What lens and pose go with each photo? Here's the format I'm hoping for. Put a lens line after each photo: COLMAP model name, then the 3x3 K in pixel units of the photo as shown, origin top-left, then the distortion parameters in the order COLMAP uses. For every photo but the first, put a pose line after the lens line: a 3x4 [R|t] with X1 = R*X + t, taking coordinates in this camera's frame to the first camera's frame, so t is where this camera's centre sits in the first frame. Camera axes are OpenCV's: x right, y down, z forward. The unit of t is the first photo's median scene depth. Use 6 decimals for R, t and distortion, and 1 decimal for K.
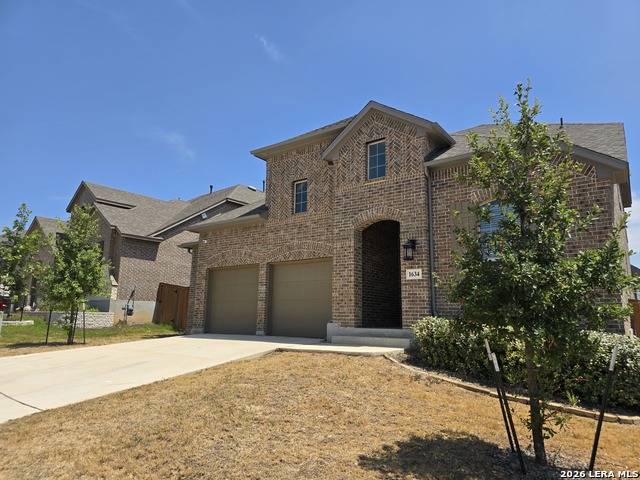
lens RADIAL K [[428.9, 0, 318.5], [0, 428.9, 242.4], [0, 0, 1]] dist [0.070626, -0.063229]
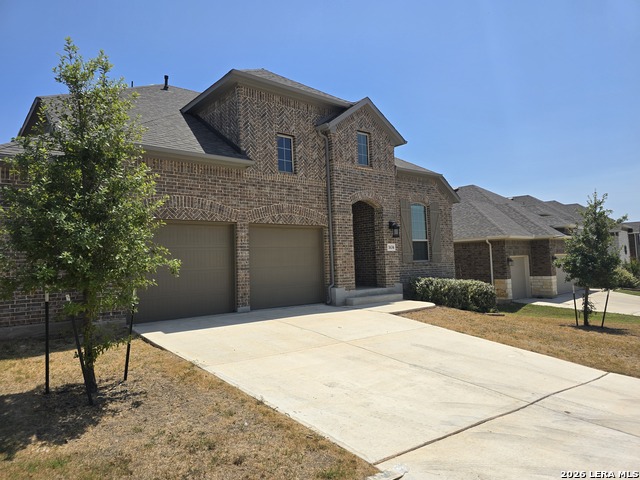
lens RADIAL K [[428.9, 0, 318.5], [0, 428.9, 242.4], [0, 0, 1]] dist [0.070626, -0.063229]
pose [[0.230532, 0.022447, 0.972806, -1.006353], [-0.139150, 0.990220, 0.010126, 0.065996], [-0.963064, -0.137700, 0.231401, 0.781575]]
